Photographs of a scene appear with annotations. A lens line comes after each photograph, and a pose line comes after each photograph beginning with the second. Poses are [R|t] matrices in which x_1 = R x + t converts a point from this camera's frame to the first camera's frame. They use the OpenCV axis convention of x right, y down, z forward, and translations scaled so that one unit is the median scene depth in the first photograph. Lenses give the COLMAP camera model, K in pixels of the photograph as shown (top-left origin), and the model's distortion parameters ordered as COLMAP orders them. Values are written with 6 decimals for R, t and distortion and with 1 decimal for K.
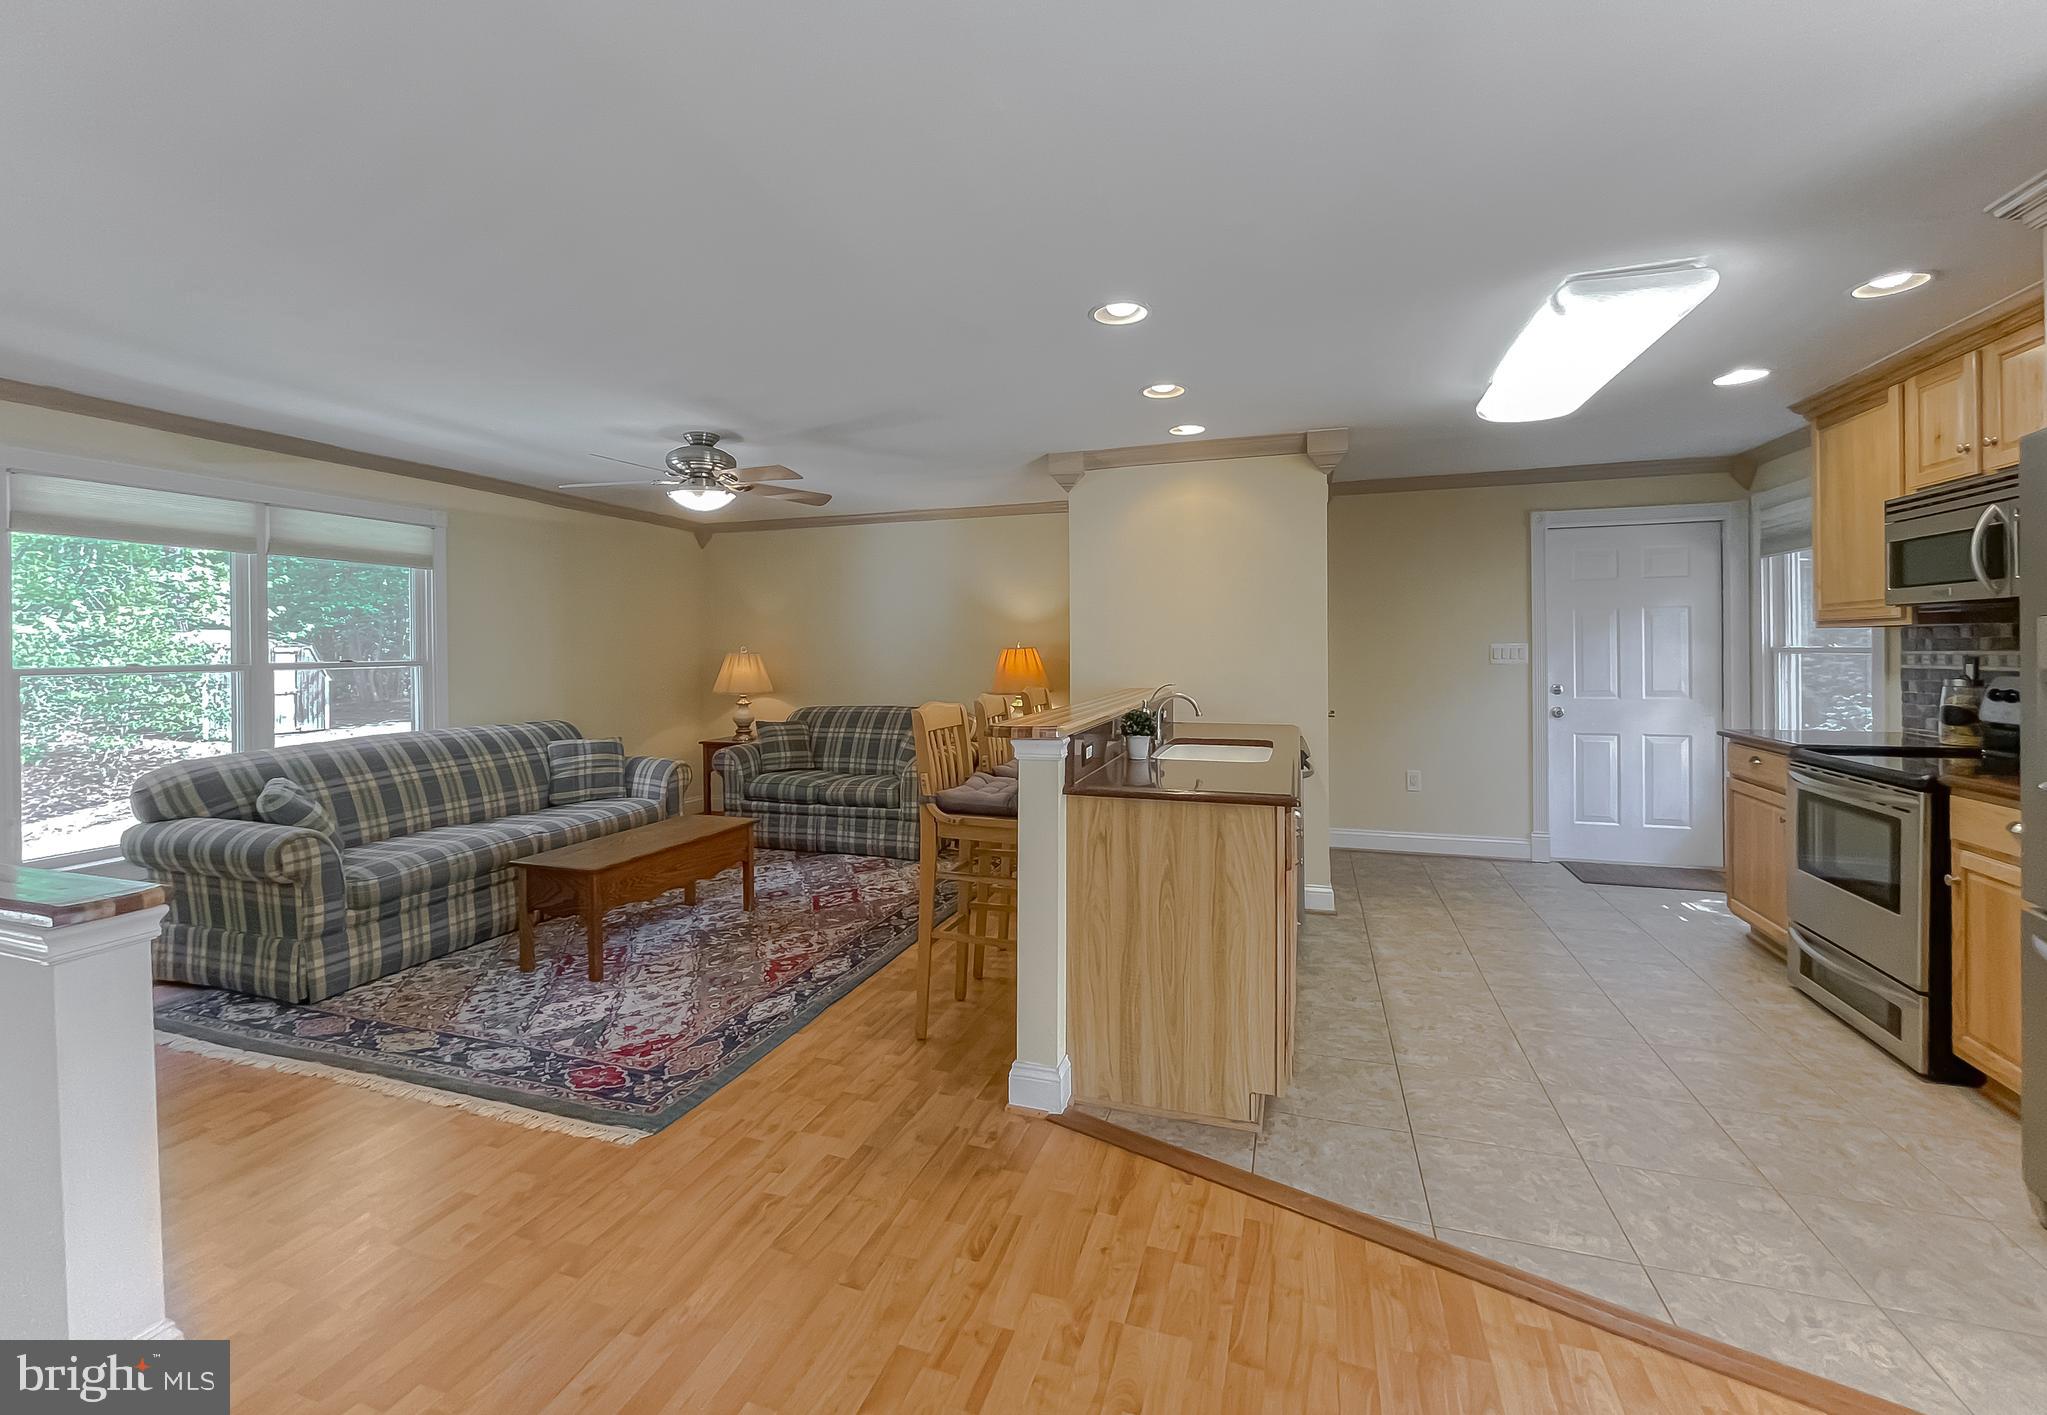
lens RADIAL K [[867.7, 0, 1011.6], [0, 867.7, 651.1], [0, 0, 1]] dist [-0.004390, 0.001644]
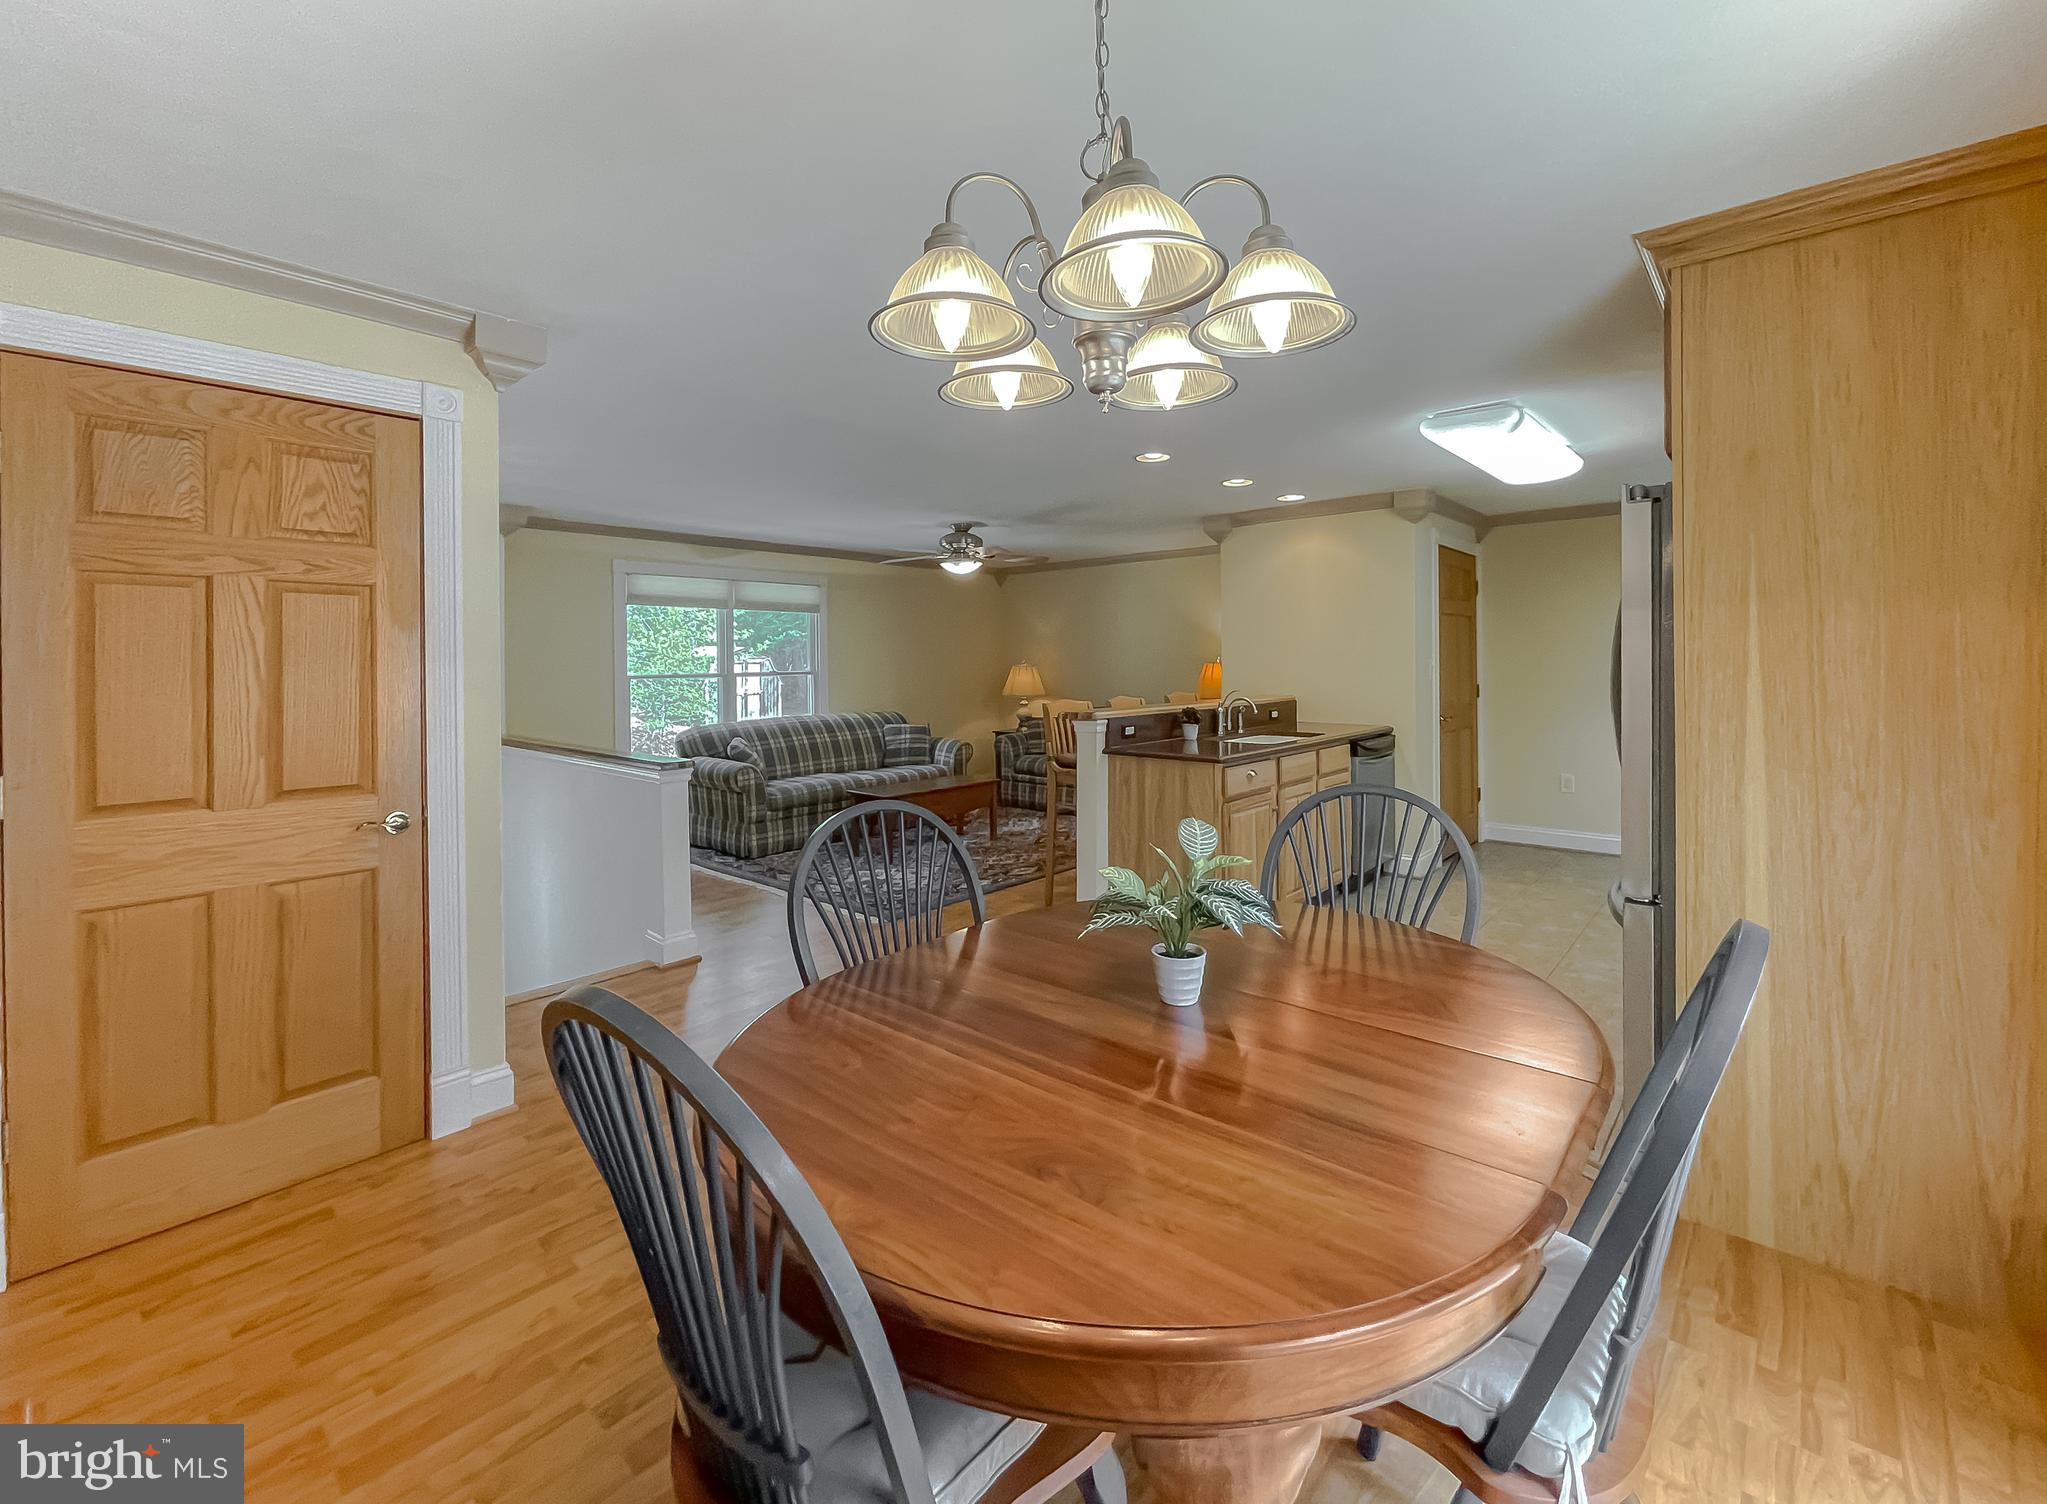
lens RADIAL K [[893.6, 0, 1052.9], [0, 893.6, 654.0], [0, 0, 1]] dist [0.000972, -0.000073]
pose [[0.928304, -0.003598, -0.371805, 0.478987], [0.001351, 0.999979, -0.006305, -0.013944], [0.371820, 0.005350, 0.928289, -0.509038]]
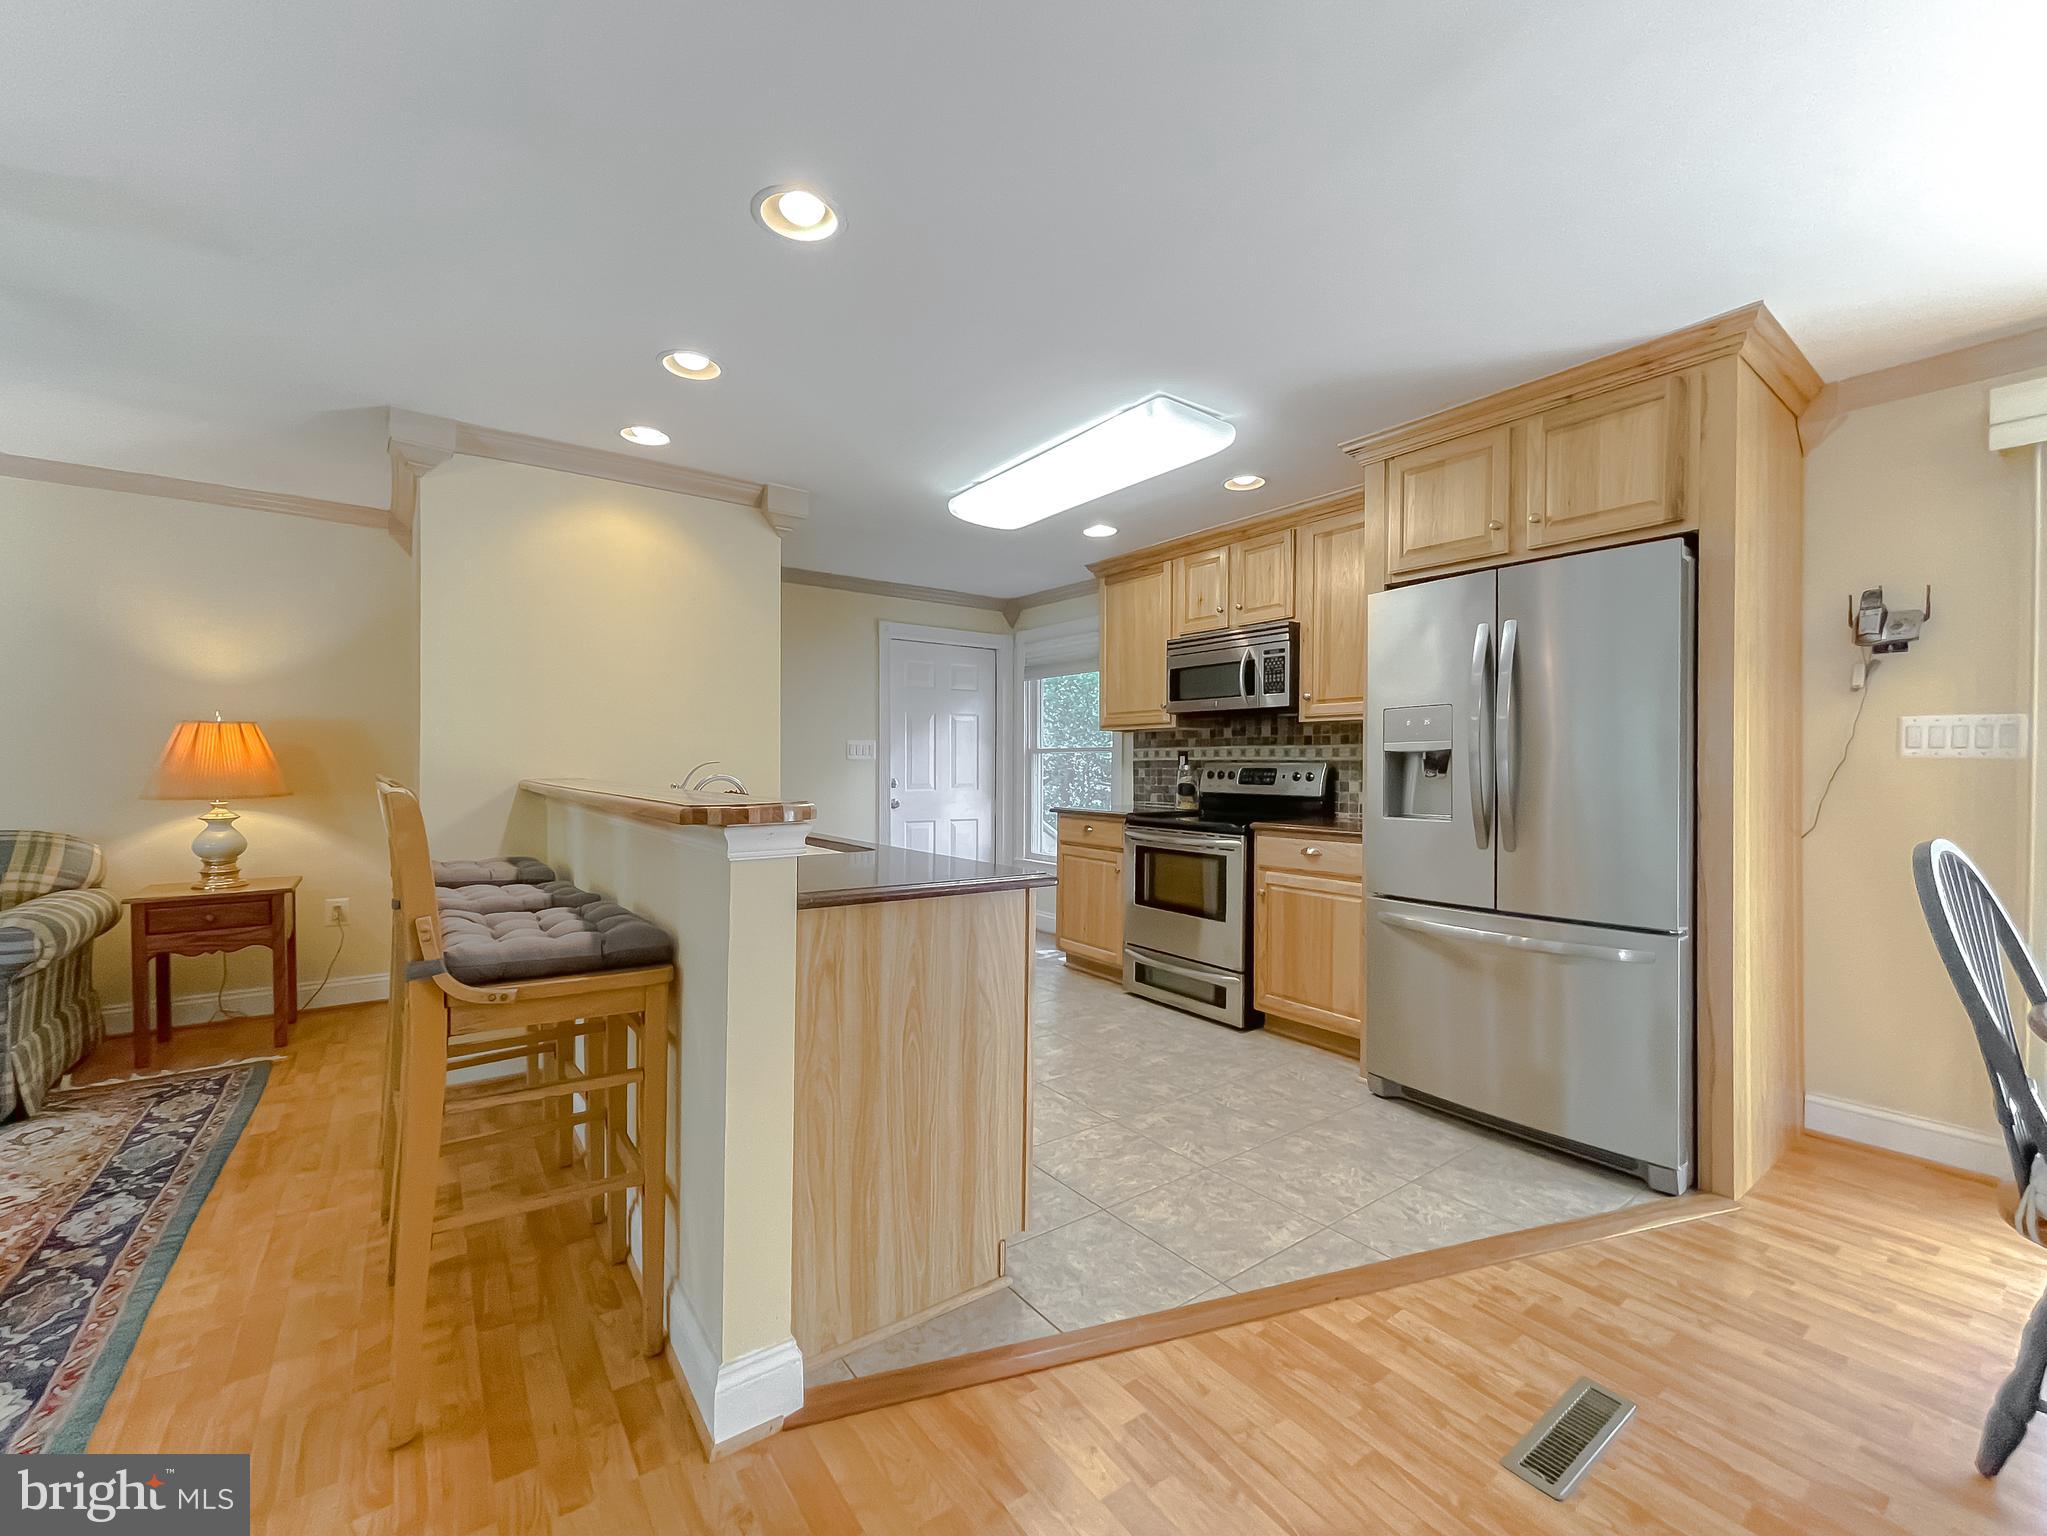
lens RADIAL K [[846.3, 0, 1020.2], [0, 846.3, 774.0], [0, 0, 1]] dist [-0.002096, -0.000261]
pose [[0.579484, 0.003611, 0.814976, -0.271612], [-0.007833, 0.999969, 0.001139, 0.048419], [-0.814946, -0.007044, 0.579494, 0.386193]]
